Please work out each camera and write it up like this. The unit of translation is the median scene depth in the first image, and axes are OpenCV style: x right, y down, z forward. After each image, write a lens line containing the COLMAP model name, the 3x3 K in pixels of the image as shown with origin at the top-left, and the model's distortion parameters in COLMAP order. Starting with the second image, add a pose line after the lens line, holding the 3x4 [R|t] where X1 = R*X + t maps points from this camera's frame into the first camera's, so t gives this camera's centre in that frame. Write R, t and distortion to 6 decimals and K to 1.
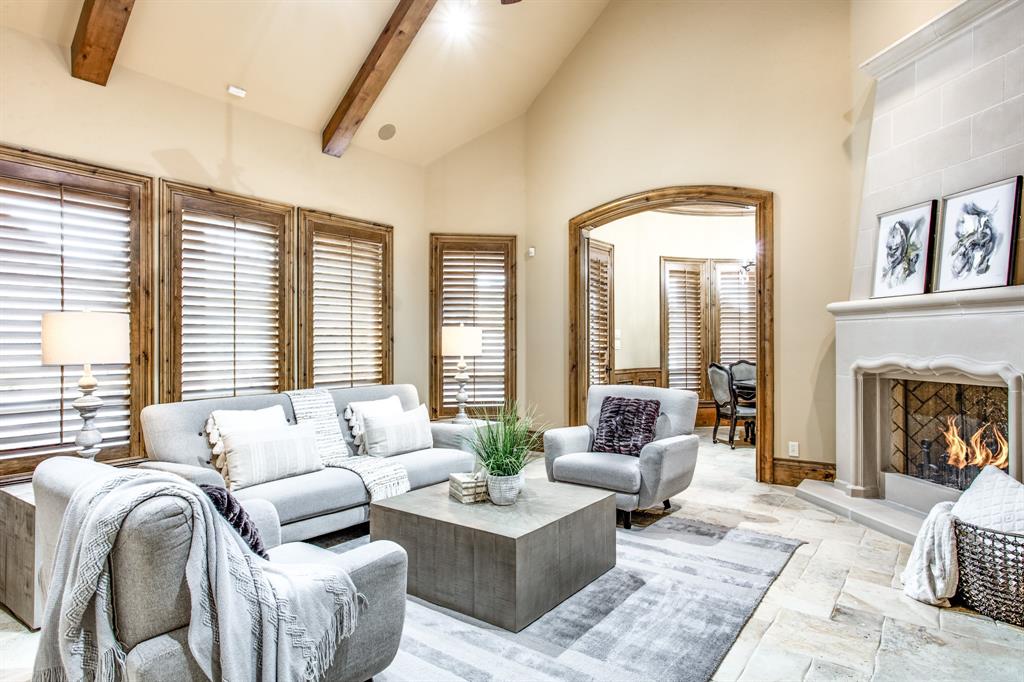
lens RADIAL K [[574.6, 0, 510.5], [0, 574.6, 338.9], [0, 0, 1]] dist [-0.022907, 0.024003]
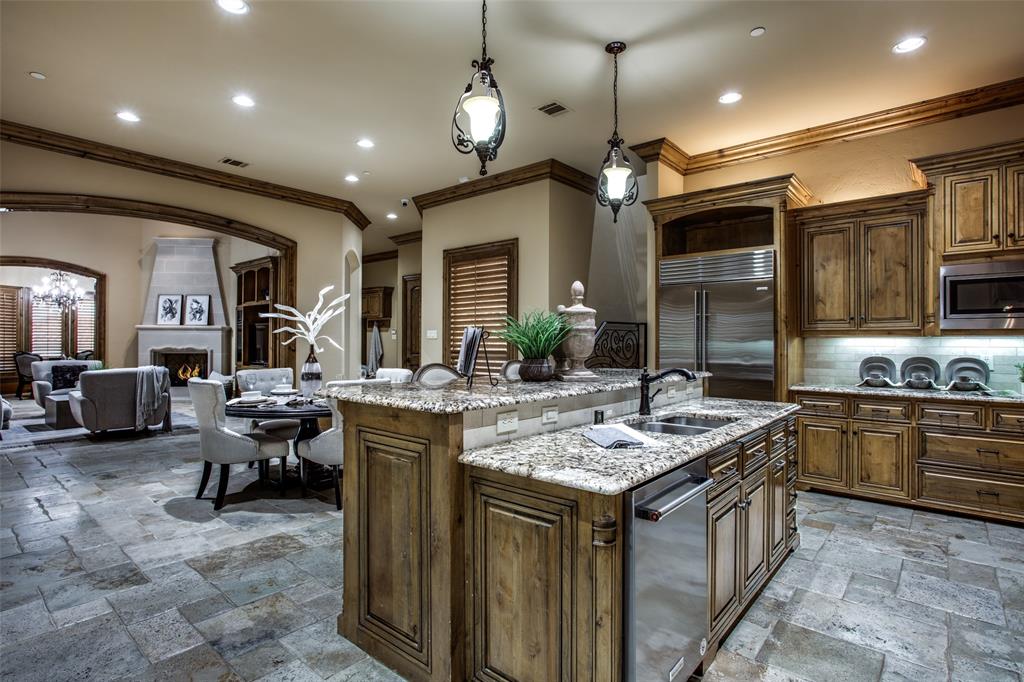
lens RADIAL K [[518.9, 0, 514.7], [0, 518.9, 337.9], [0, 0, 1]] dist [-0.024083, 0.012917]
pose [[0.067854, 0.007153, 0.997670, -1.724855], [-0.007424, 0.999950, -0.006664, -0.003459], [-0.997668, -0.006955, 0.067904, -0.890924]]
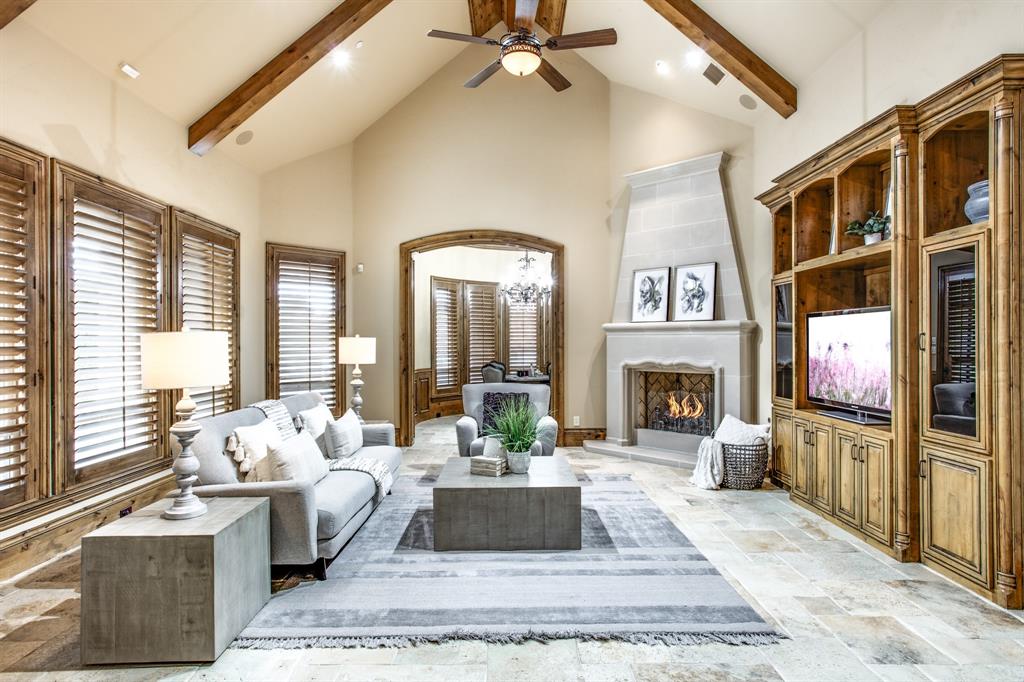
lens RADIAL K [[541.9, 0, 509.9], [0, 541.9, 337.9], [0, 0, 1]] dist [-0.026392, 0.010171]
pose [[0.798066, 0.002474, 0.602565, -0.563225], [-0.001236, 0.999996, -0.002468, -0.021760], [-0.602568, 0.001225, 0.798066, -0.012374]]
